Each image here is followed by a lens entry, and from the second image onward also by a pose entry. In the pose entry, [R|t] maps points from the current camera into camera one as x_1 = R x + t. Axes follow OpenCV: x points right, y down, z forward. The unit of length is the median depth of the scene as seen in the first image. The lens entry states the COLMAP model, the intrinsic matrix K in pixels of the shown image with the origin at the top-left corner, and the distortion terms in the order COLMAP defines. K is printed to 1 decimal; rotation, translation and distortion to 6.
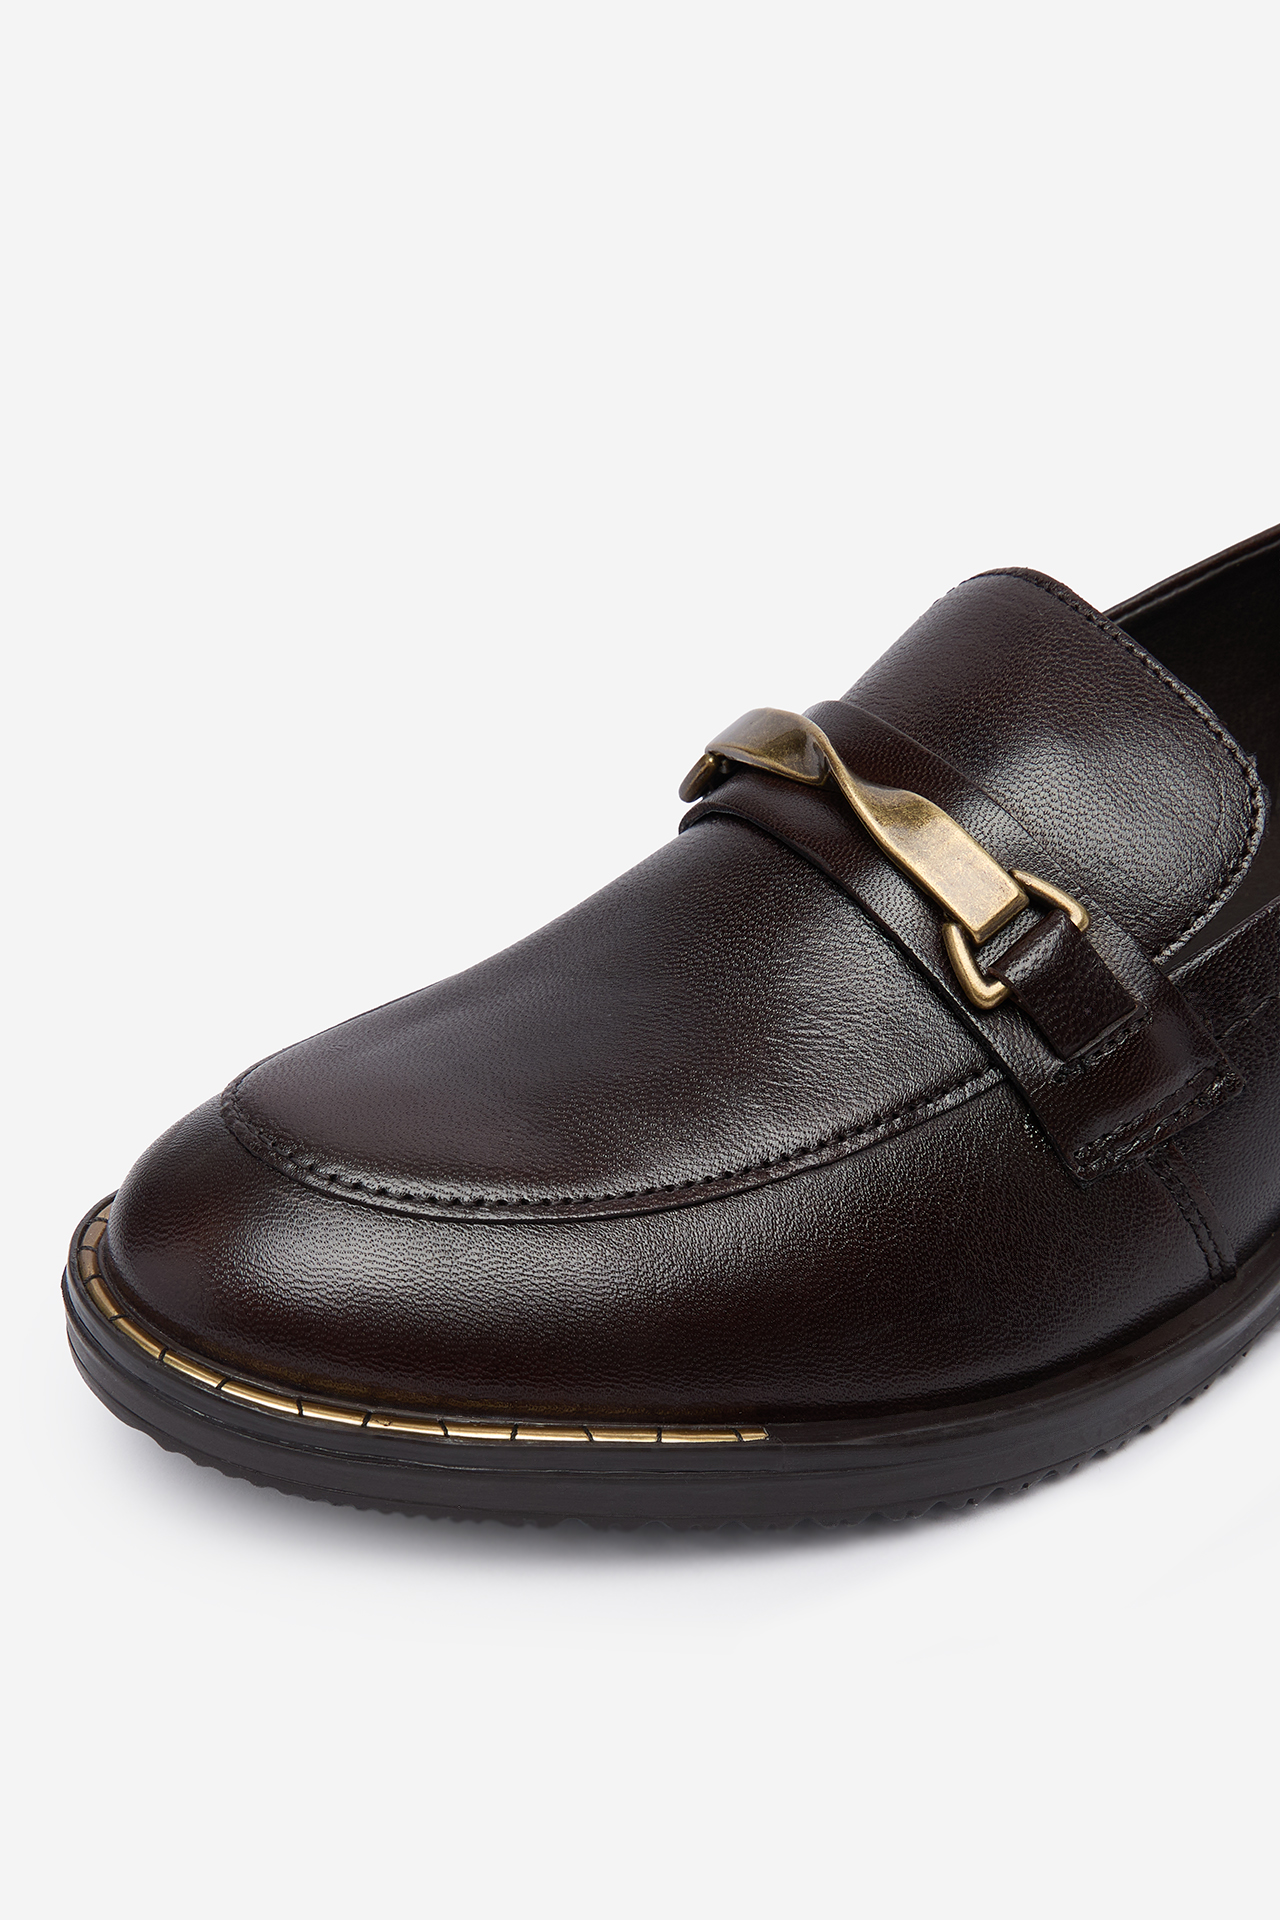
lens RADIAL K [[1587.2, 0, 632.9], [0, 1587.2, 959.5], [0, 0, 1]] dist [0.006230, 0.003878]
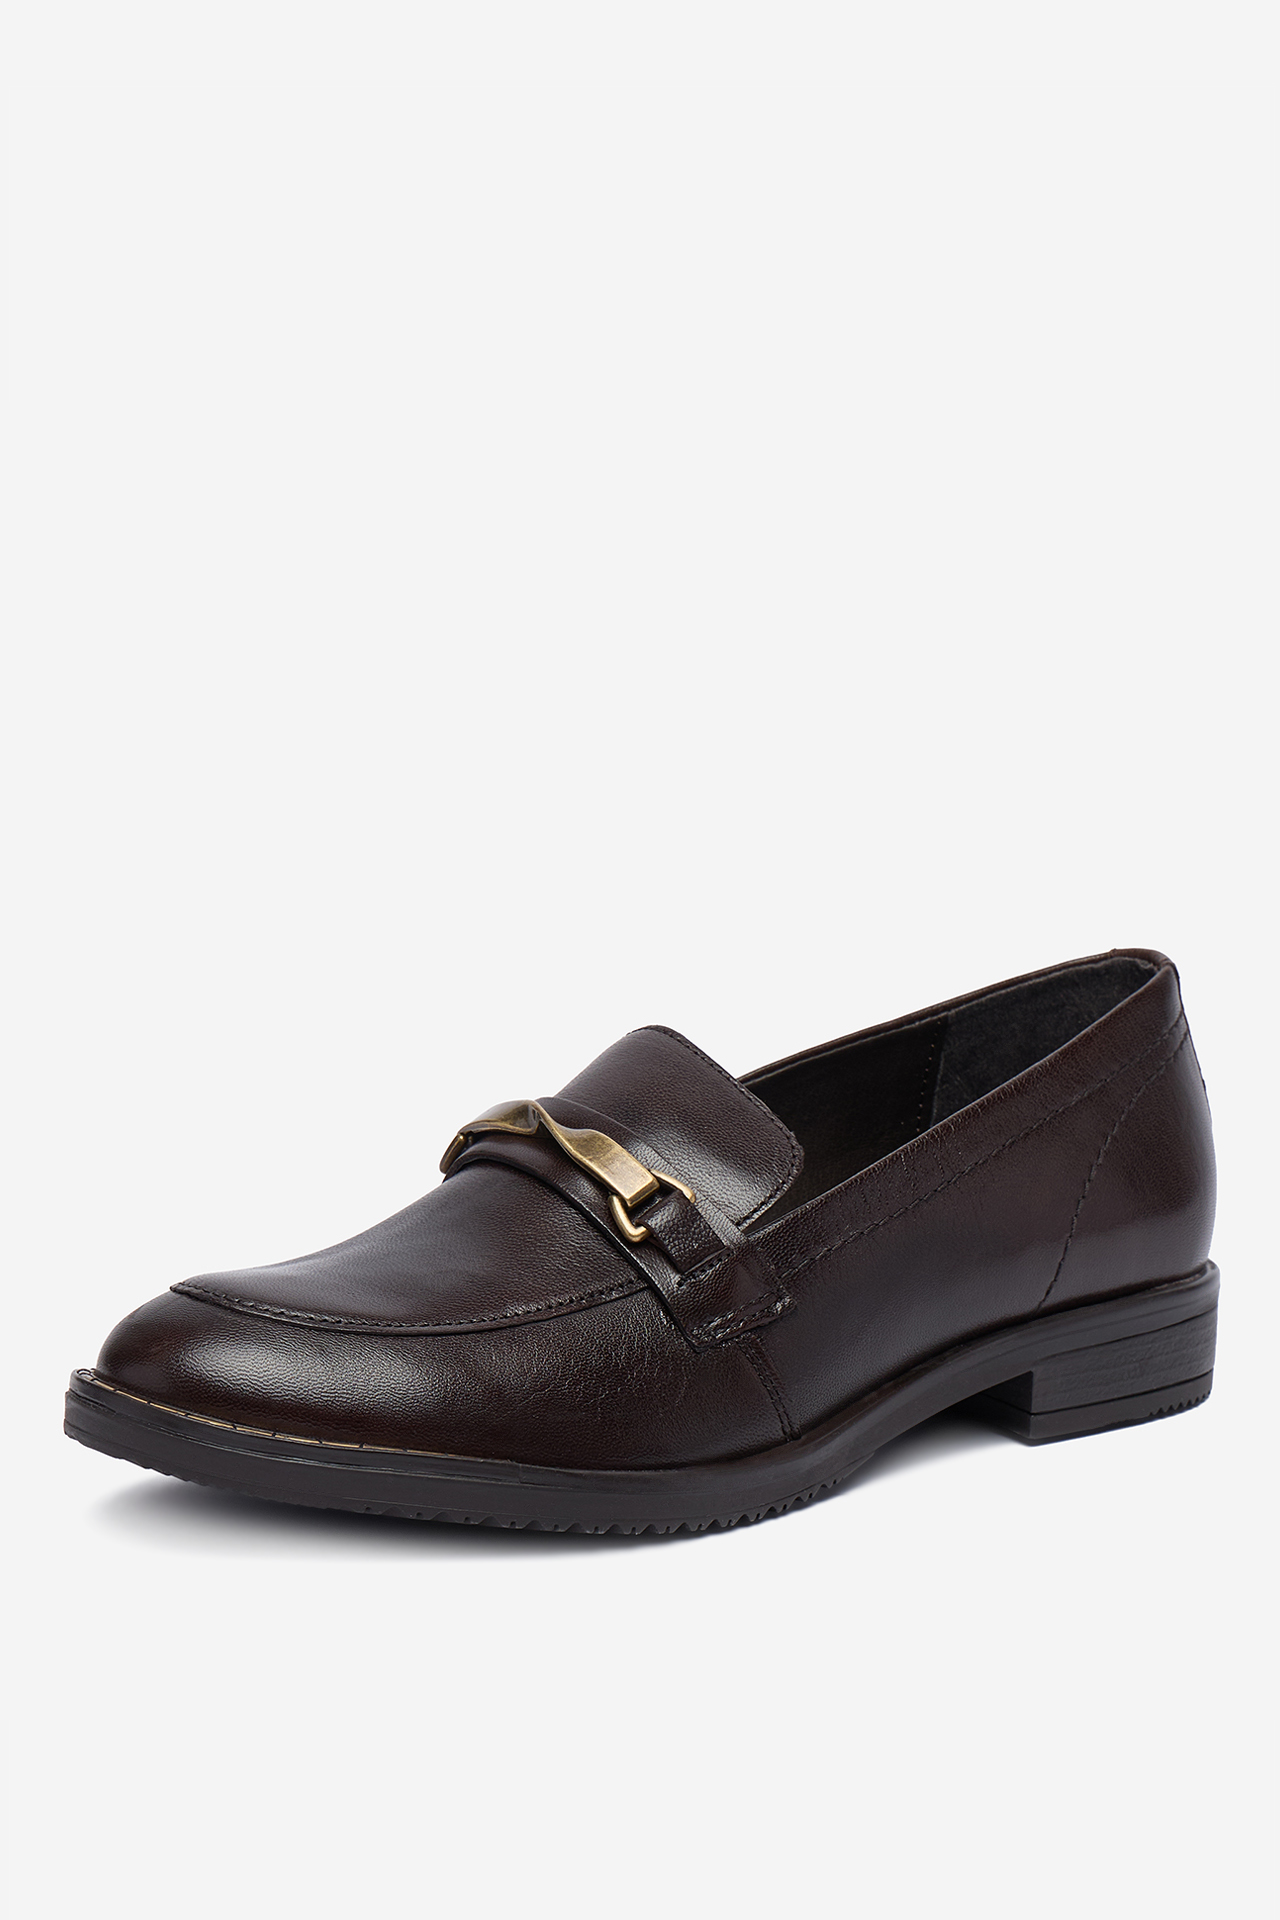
lens RADIAL K [[3946.5, 0, 640.3], [0, 3946.5, 959.8], [0, 0, 1]] dist [0.017406, 0.000000]
pose [[0.993222, 0.043864, 0.107635, -0.232721], [0.005853, 0.906005, -0.423227, 1.507260], [-0.116082, 0.420988, 0.899608, -2.852366]]
